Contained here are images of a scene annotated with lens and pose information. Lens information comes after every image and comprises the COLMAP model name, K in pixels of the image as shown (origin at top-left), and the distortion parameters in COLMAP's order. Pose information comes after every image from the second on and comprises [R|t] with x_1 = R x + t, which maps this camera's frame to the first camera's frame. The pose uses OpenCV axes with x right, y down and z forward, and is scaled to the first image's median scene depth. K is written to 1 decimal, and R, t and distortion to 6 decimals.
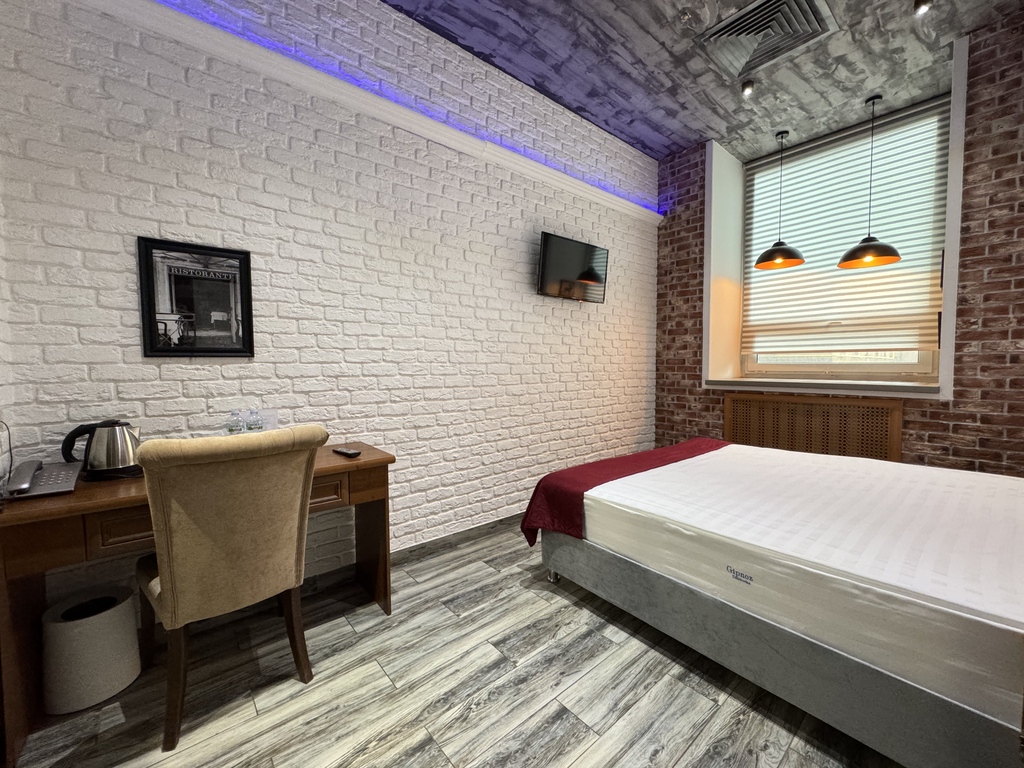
lens RADIAL K [[410.4, 0, 510.5], [0, 410.4, 382.7], [0, 0, 1]] dist [-0.001525, -0.000120]
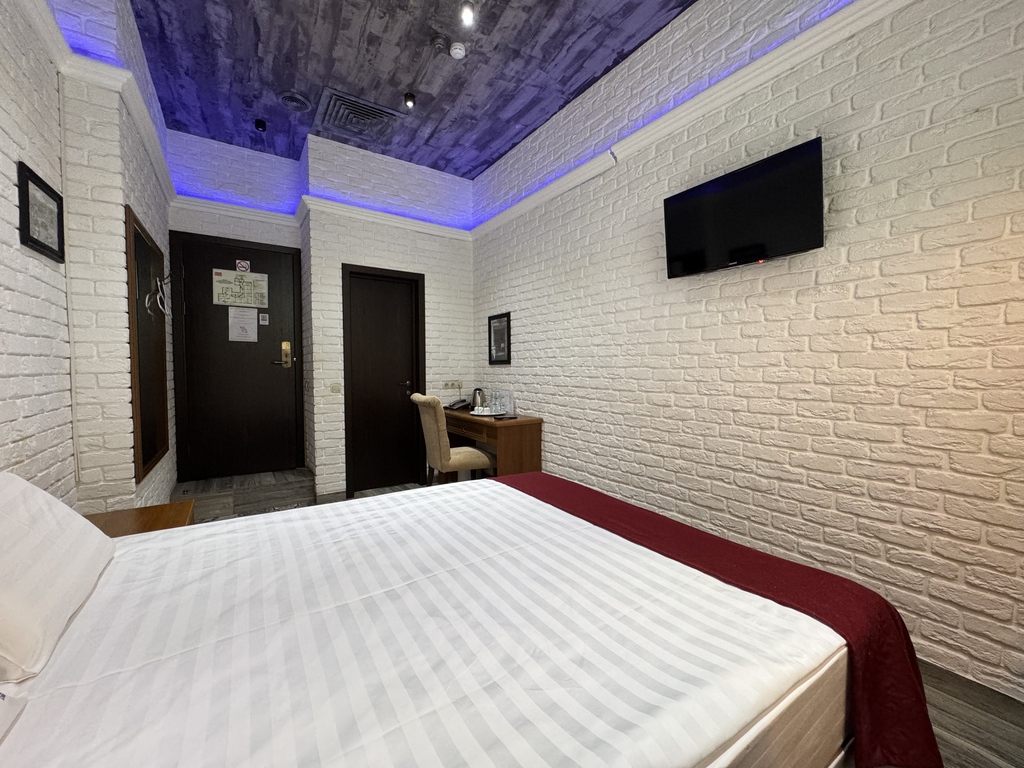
lens RADIAL K [[410.4, 0, 510.5], [0, 410.4, 382.7], [0, 0, 1]] dist [-0.001525, -0.000120]
pose [[-0.107988, 0.041201, -0.993298, 0.840747], [-0.040887, 0.998111, 0.045845, -0.039502], [0.993311, 0.045564, -0.106099, 0.750972]]
